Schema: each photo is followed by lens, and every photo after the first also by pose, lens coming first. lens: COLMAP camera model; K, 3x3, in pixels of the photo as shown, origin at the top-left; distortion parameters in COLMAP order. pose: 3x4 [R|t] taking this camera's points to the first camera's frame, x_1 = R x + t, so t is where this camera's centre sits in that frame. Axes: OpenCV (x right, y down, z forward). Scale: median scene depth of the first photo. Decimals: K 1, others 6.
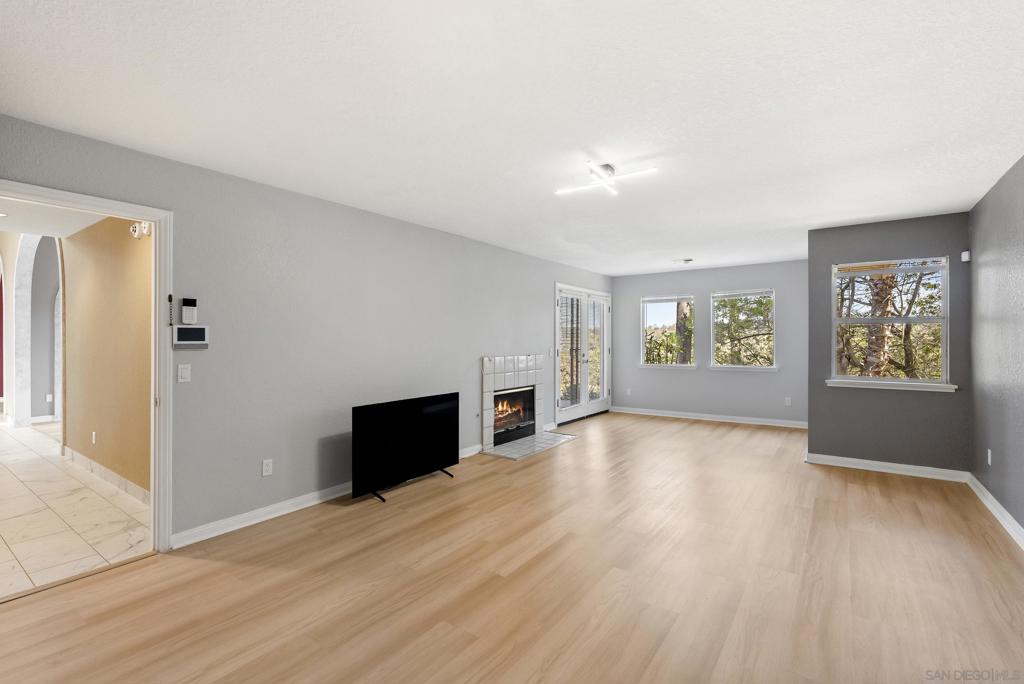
lens RADIAL K [[477.3, 0, 512.0], [0, 477.3, 342.0], [0, 0, 1]] dist [-0.000181, -0.000106]
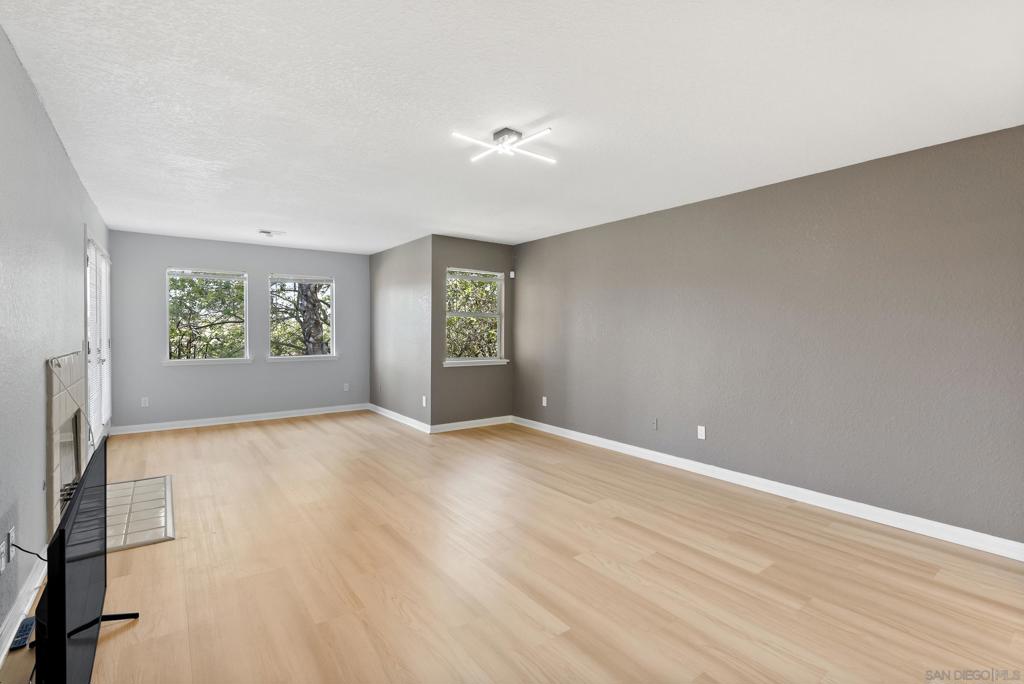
lens RADIAL K [[477.3, 0, 512.0], [0, 477.3, 342.0], [0, 0, 1]] dist [-0.000181, -0.000106]
pose [[0.280052, -0.018399, 0.959809, -0.502841], [-0.003446, 0.999791, 0.020171, 0.004676], [-0.959979, -0.008957, 0.279930, 0.562131]]
